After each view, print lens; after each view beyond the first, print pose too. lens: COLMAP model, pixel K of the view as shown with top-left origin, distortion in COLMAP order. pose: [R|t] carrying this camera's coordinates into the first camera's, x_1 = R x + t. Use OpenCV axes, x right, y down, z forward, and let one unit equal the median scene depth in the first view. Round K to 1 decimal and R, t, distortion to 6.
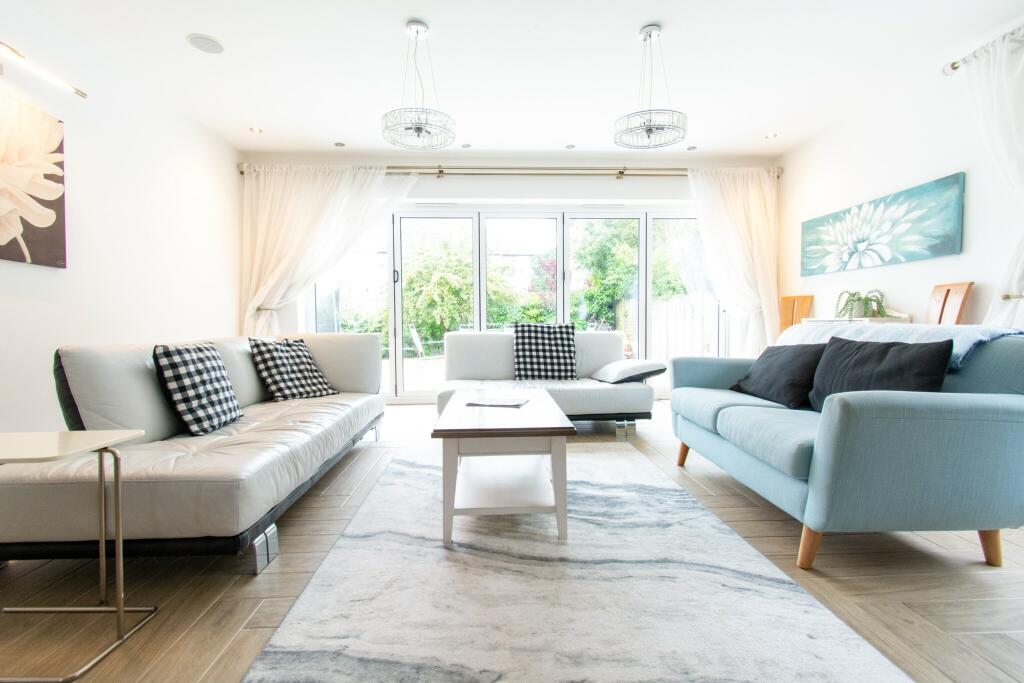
lens RADIAL K [[454.5, 0, 520.1], [0, 454.5, 344.6], [0, 0, 1]] dist [-0.001737, -0.000556]
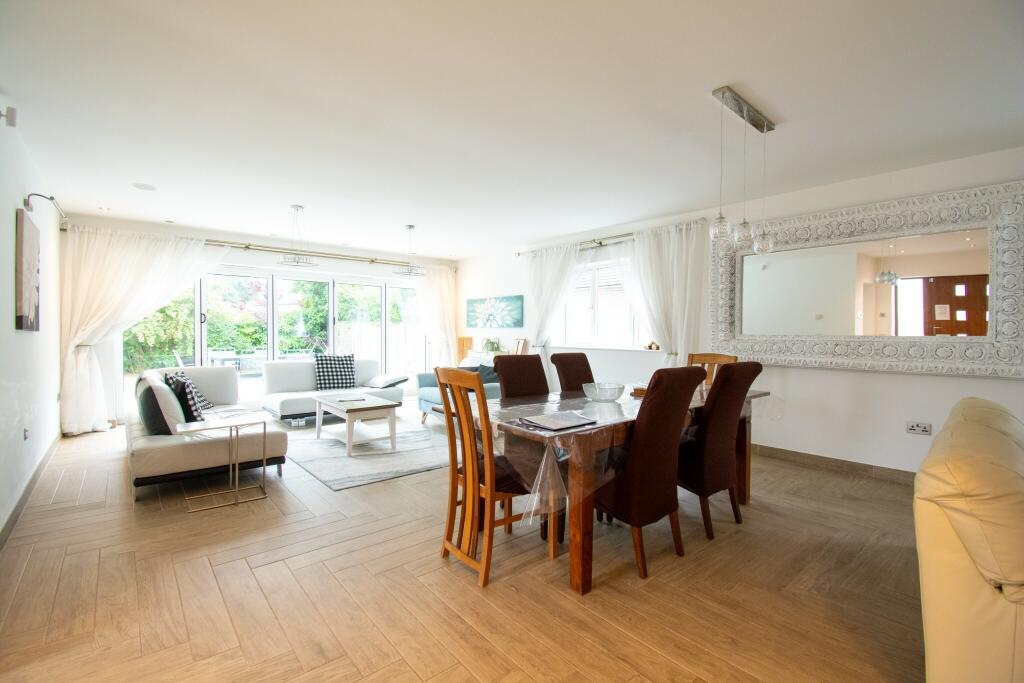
lens RADIAL K [[454.5, 0, 513.1], [0, 454.5, 342.1], [0, 0, 1]] dist [-0.001737, -0.000556]
pose [[0.782724, -0.001086, 0.622368, -0.469366], [0.013358, 0.999797, -0.015054, -0.059874], [-0.622226, 0.020097, 0.782580, -0.692546]]
